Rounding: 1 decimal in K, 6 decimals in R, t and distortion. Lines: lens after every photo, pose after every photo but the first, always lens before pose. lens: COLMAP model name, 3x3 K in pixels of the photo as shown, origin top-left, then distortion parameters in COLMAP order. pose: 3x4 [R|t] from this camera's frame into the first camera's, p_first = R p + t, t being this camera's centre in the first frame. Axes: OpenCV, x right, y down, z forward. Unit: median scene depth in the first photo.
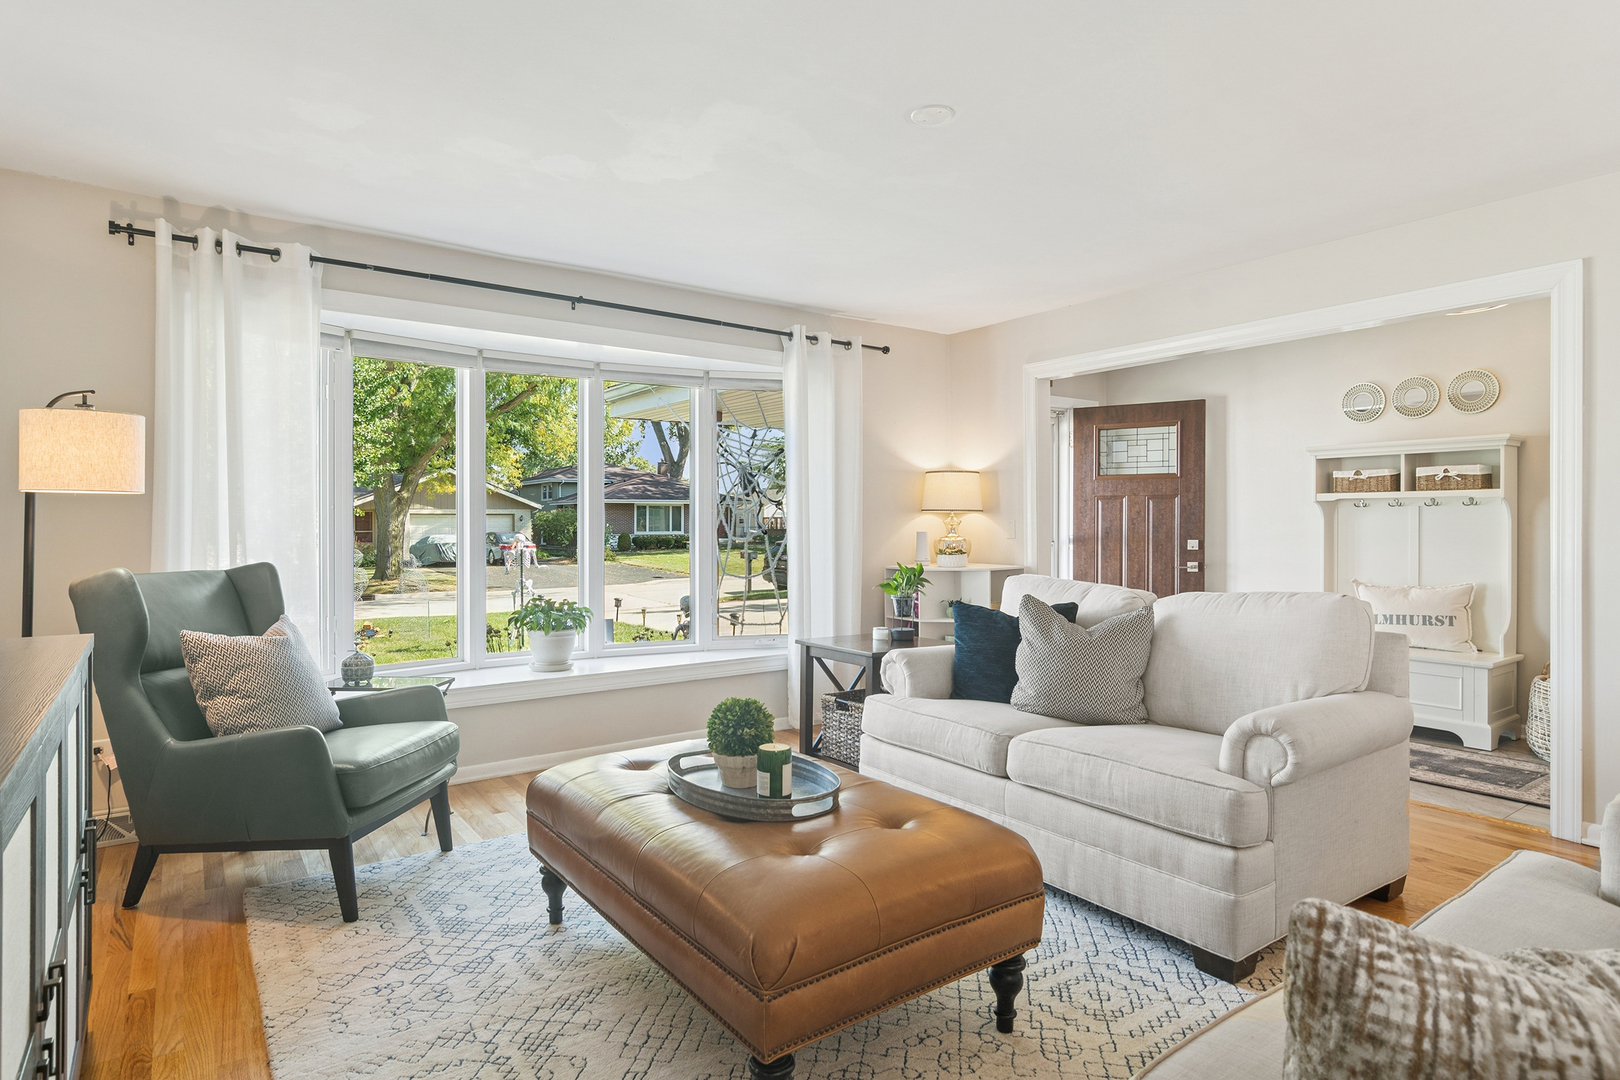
lens RADIAL K [[864.7, 0, 810.8], [0, 864.7, 544.9], [0, 0, 1]] dist [0.001221, 0.001793]
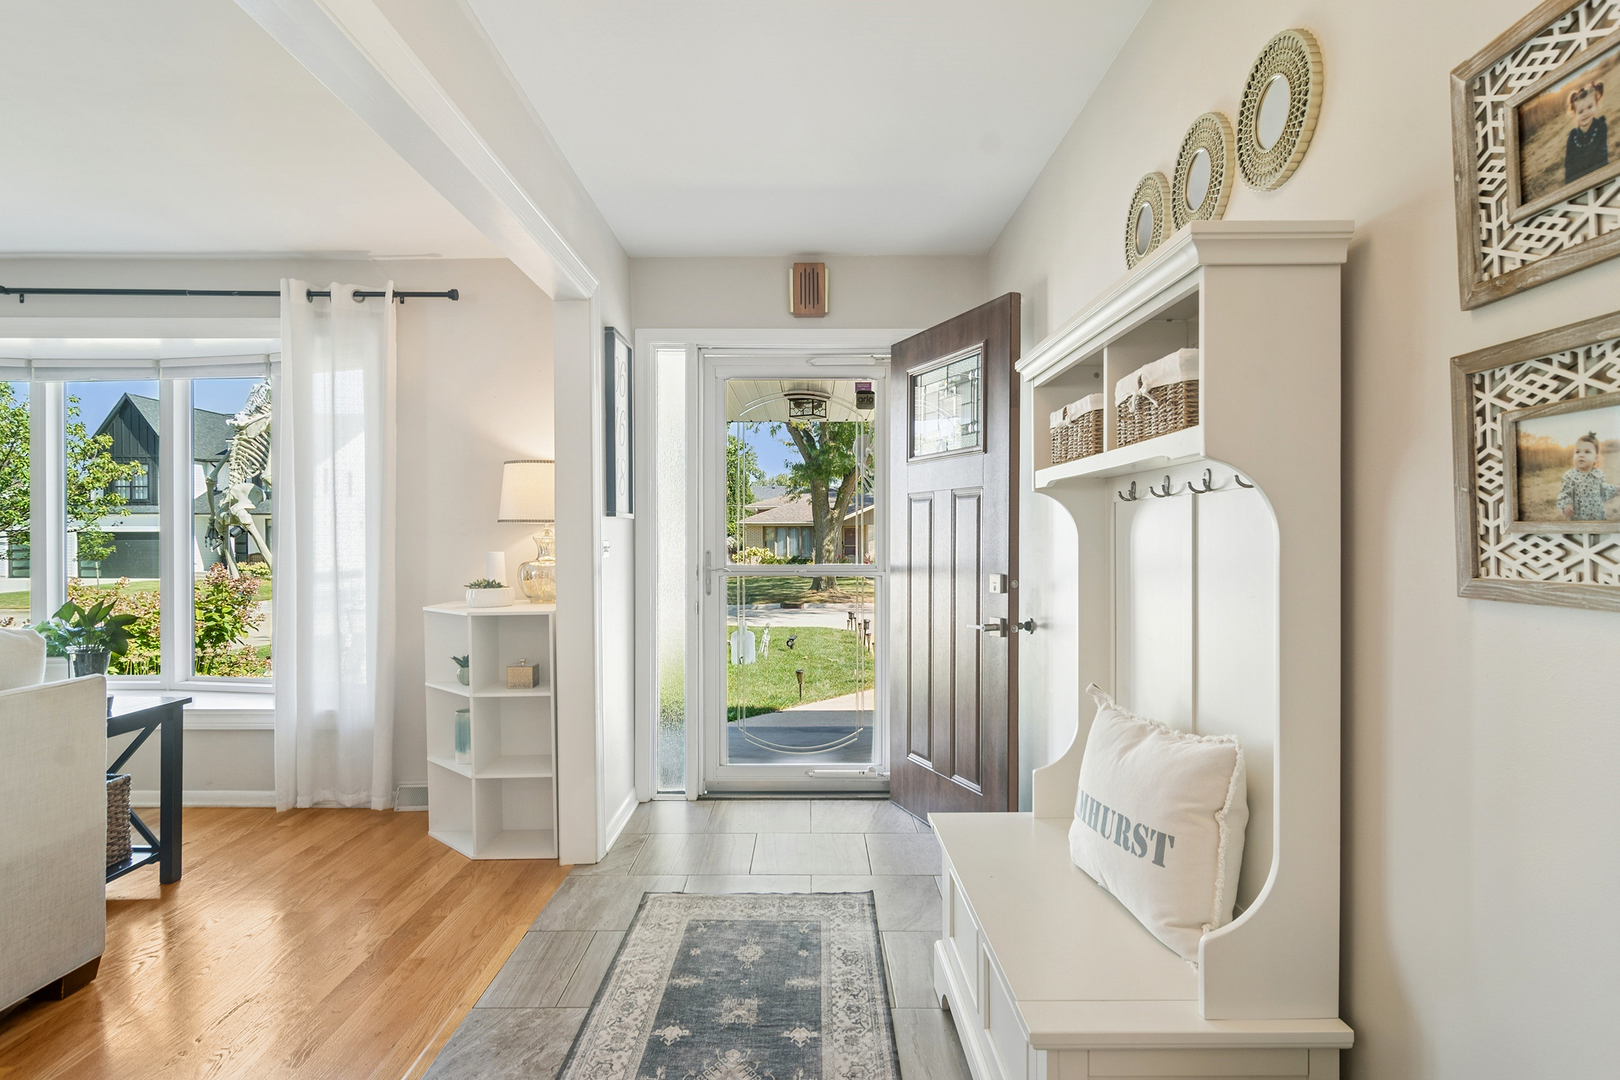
lens RADIAL K [[901.6, 0, 817.3], [0, 901.6, 557.1], [0, 0, 1]] dist [-0.000679, 0.000019]
pose [[0.804957, 0.016968, -0.593090, 0.804941], [-0.019801, 0.999802, 0.001729, -0.020425], [0.593002, 0.010352, 0.805134, 0.620125]]
